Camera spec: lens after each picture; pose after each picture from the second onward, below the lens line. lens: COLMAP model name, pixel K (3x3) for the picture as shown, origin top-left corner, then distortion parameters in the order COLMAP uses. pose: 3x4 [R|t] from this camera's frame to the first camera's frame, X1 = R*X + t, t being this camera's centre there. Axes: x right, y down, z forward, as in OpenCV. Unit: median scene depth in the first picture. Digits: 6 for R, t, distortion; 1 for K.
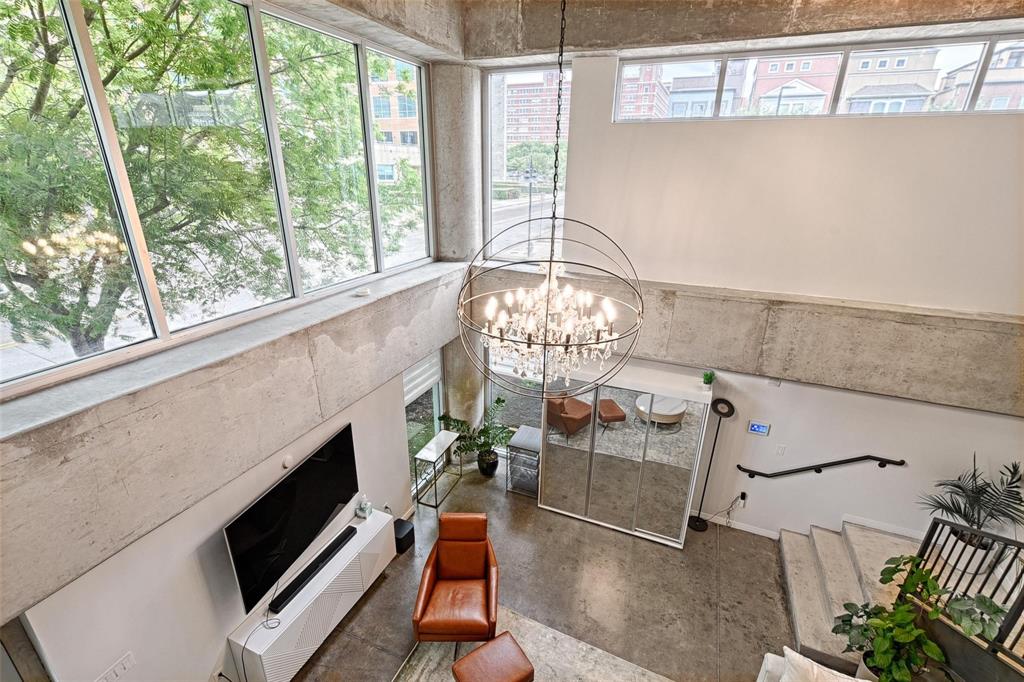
lens RADIAL K [[456.7, 0, 494.1], [0, 456.7, 343.8], [0, 0, 1]] dist [0.003182, -0.000017]
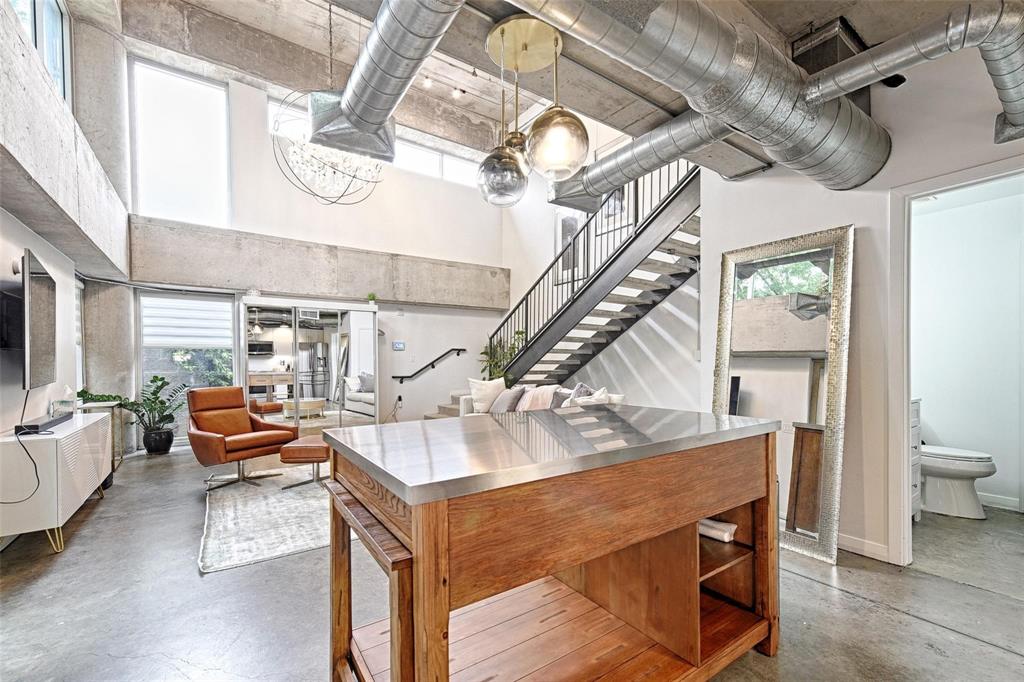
lens RADIAL K [[427.0, 0, 515.3], [0, 427.0, 361.6], [0, 0, 1]] dist [-0.001454, -0.000201]
pose [[0.514860, -0.012002, 0.857190, -0.504685], [0.313188, 0.933420, -0.175043, 0.668425], [-0.798018, 0.358584, 0.484340, -0.000642]]
